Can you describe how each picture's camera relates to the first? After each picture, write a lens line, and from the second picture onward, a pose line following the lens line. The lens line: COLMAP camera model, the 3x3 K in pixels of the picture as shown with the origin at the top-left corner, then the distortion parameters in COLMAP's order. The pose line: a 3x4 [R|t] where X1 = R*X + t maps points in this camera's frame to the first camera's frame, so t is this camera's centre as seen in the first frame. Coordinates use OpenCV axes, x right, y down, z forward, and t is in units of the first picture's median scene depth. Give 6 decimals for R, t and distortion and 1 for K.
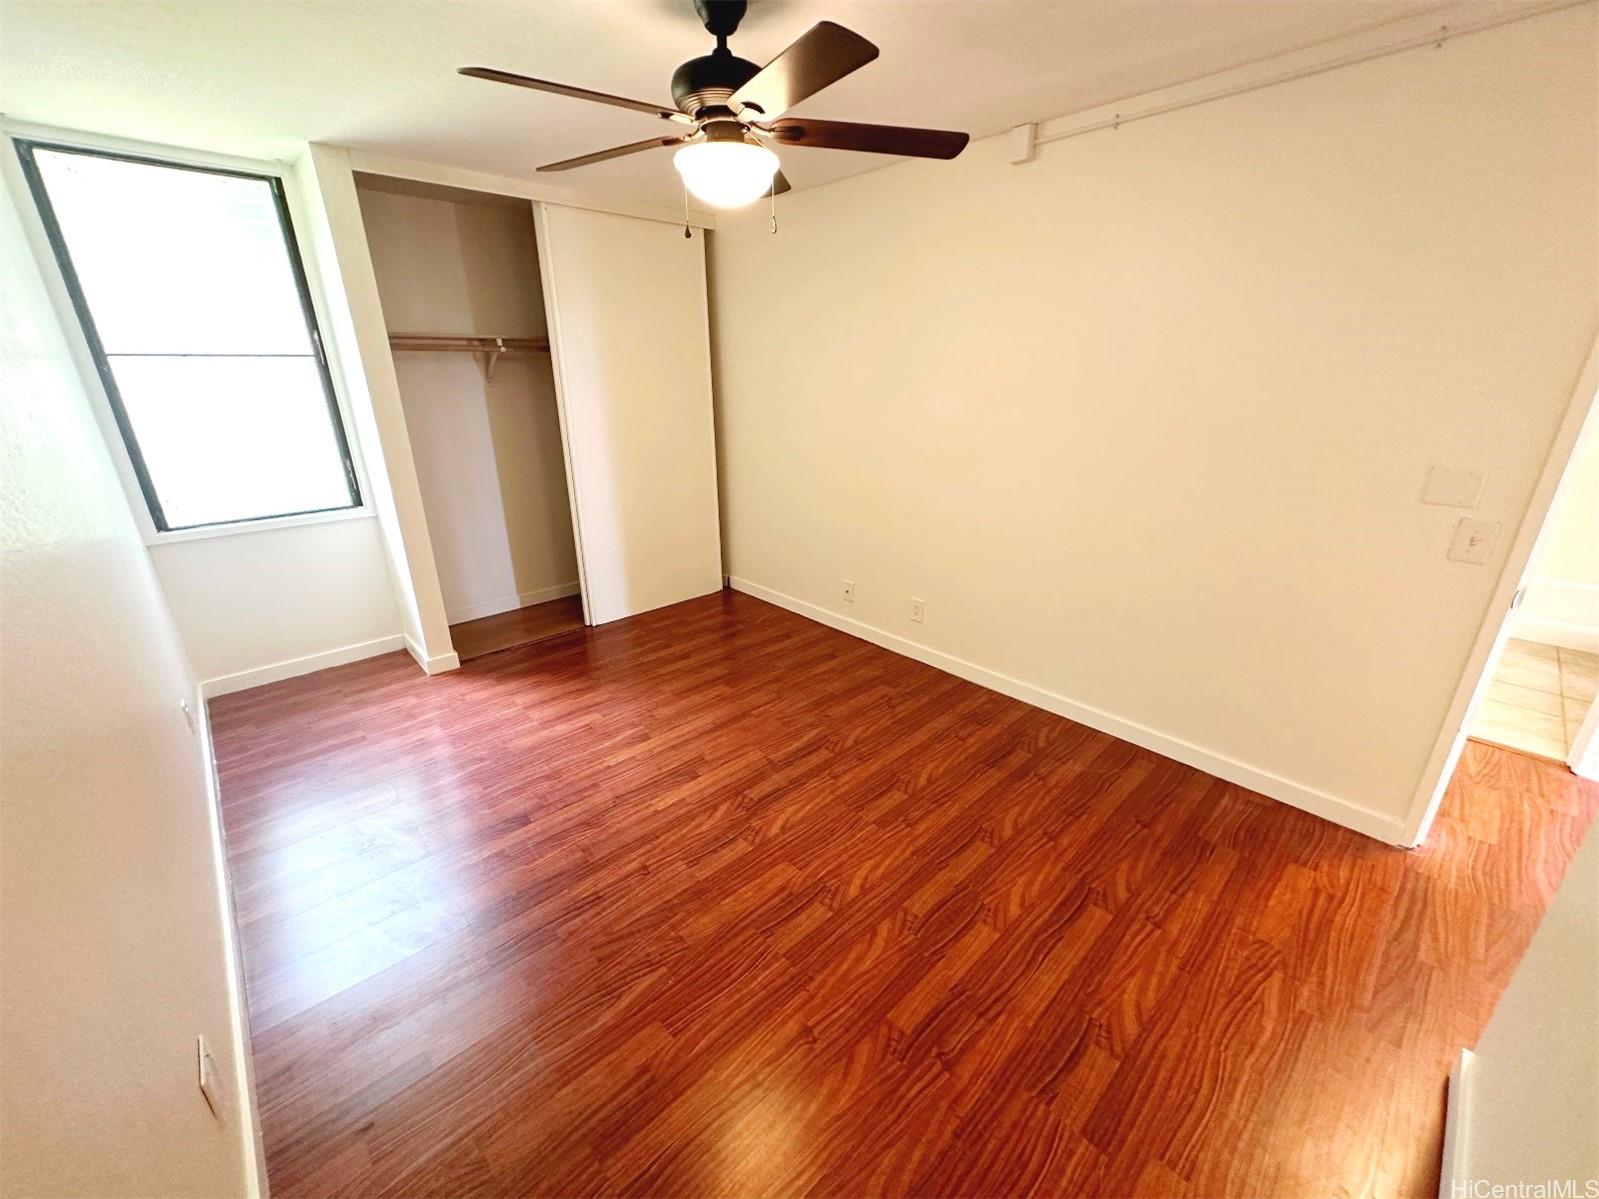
lens RADIAL K [[632.2, 0, 799.5], [0, 632.2, 599.5], [0, 0, 1]] dist [0.000011, 0.000212]
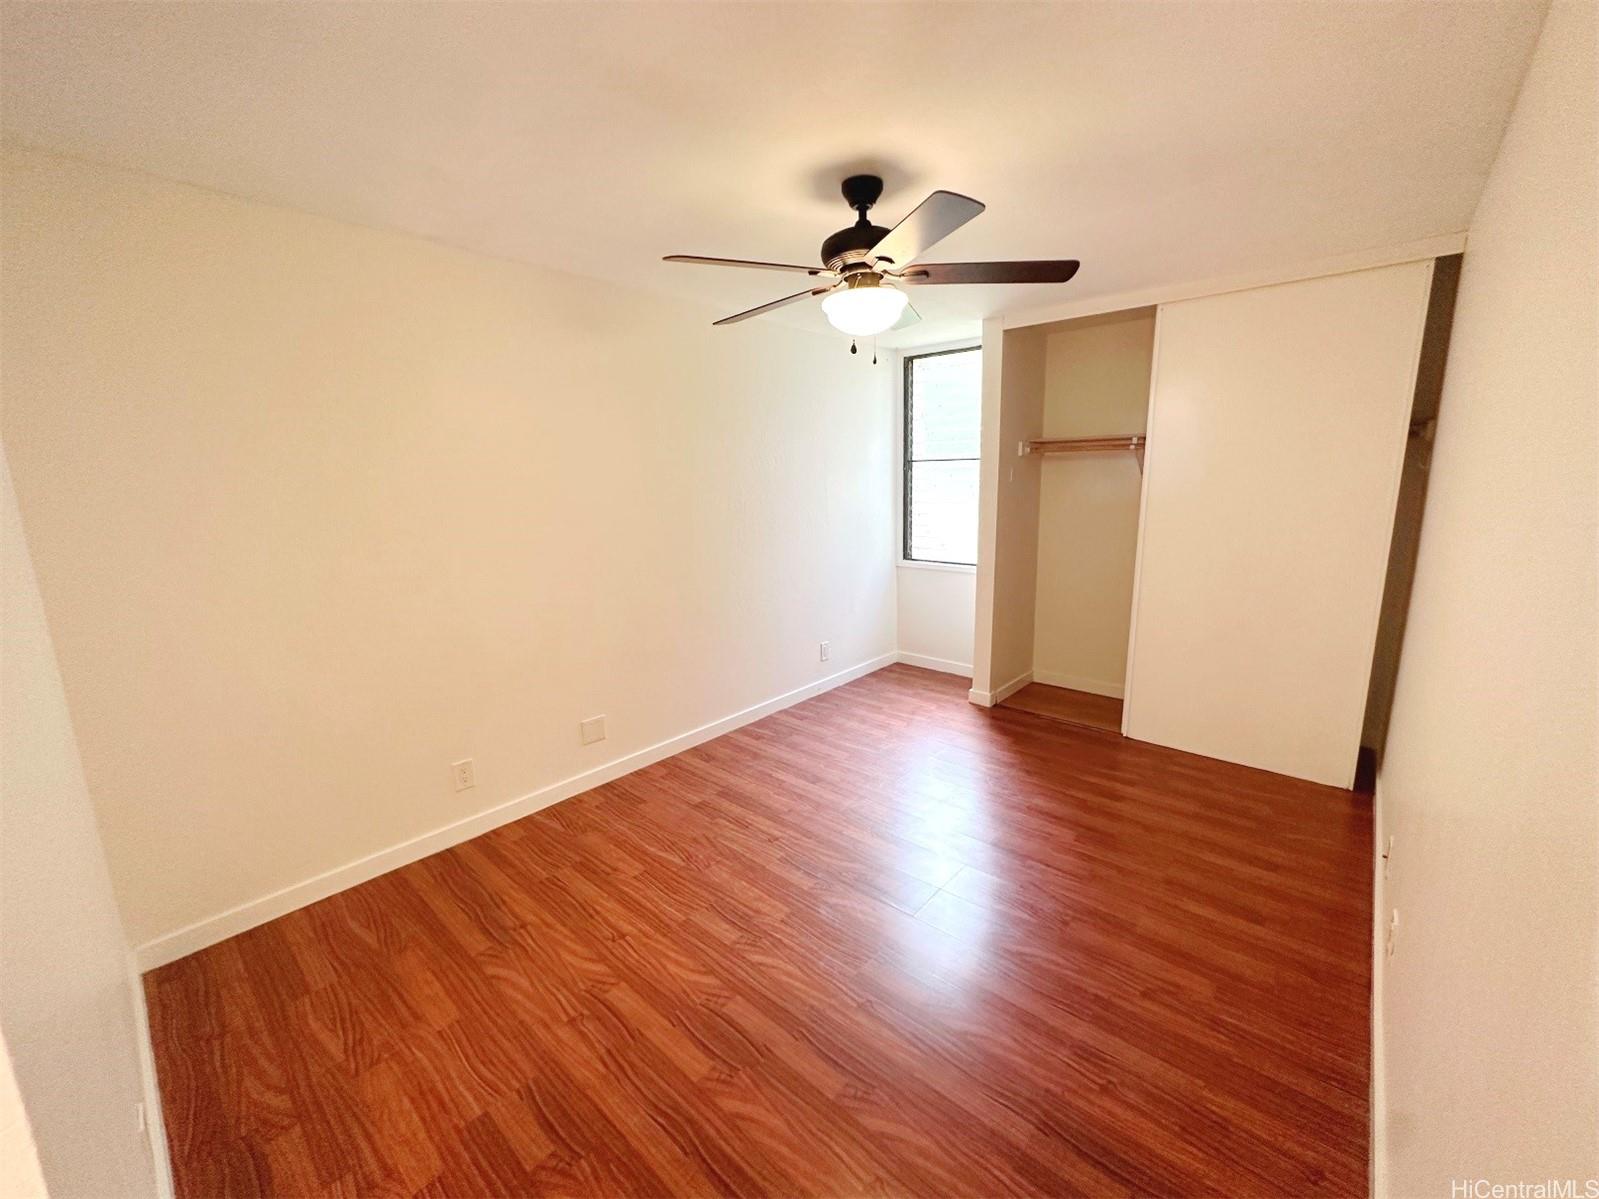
lens RADIAL K [[637.6, 0, 798.1], [0, 637.6, 596.0], [0, 0, 1]] dist [0.000258, -0.000183]
pose [[0.095827, 0.190645, -0.976971, 1.071794], [-0.328998, 0.932394, 0.149676, -0.284373], [0.939456, 0.307078, 0.152070, 0.789921]]
